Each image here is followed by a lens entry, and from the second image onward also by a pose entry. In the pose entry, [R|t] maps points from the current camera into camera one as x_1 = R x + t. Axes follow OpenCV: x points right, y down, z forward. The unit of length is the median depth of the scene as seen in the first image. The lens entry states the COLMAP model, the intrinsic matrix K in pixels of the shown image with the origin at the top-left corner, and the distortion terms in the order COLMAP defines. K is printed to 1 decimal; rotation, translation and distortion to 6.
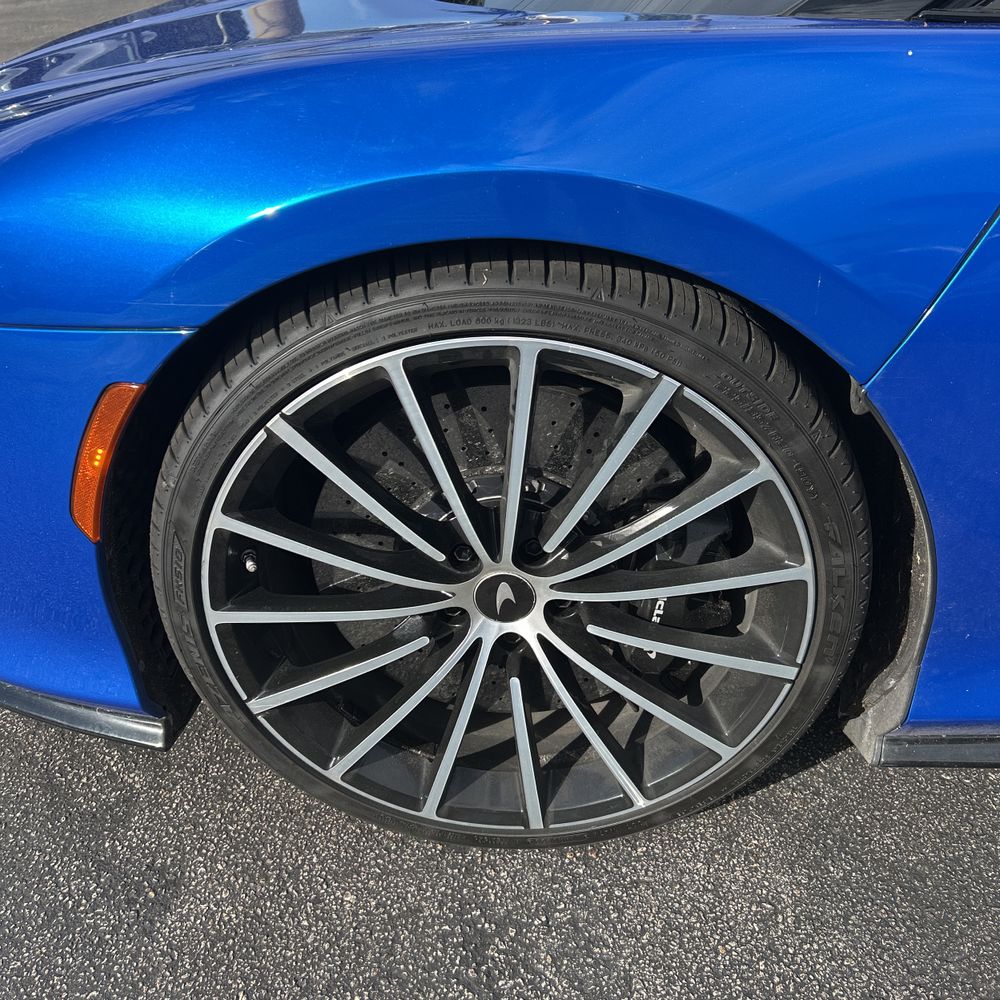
lens RADIAL K [[997.2, 0, 489.7], [0, 997.2, 482.7], [0, 0, 1]] dist [0.013870, 0.000000]
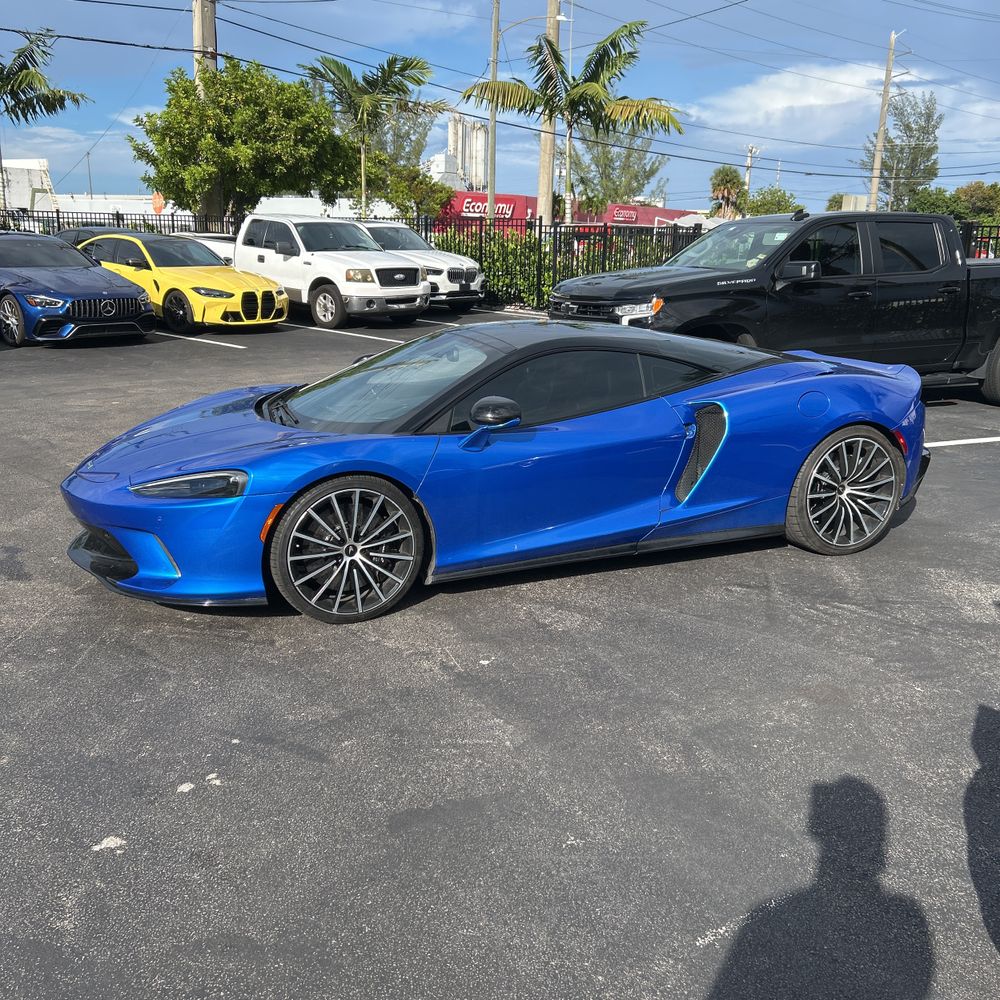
lens RADIAL K [[997.2, 0, 494.0], [0, 997.2, 500.4], [0, 0, 1]] dist [0.013870, 0.000000]
pose [[0.890303, -0.057222, 0.451758, -1.490605], [0.200303, 0.940154, -0.275663, 1.325658], [-0.408948, 0.335912, 0.848484, -3.310255]]
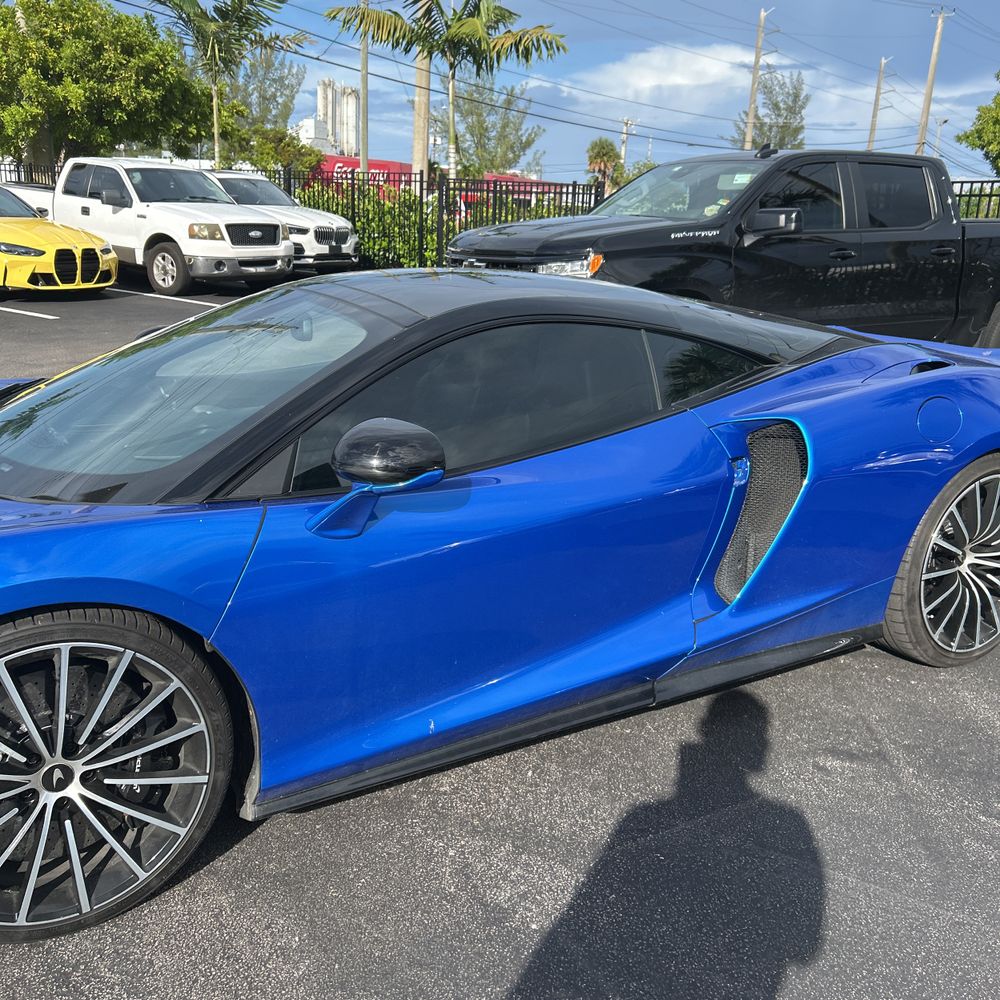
lens RADIAL K [[997.2, 0, 496.6], [0, 997.2, 491.3], [0, 0, 1]] dist [0.013870, 0.000000]
pose [[0.826130, -0.077365, 0.558143, -0.341340], [0.245038, 0.941292, -0.232218, 0.262857], [-0.507410, 0.328608, 0.796588, -1.263421]]
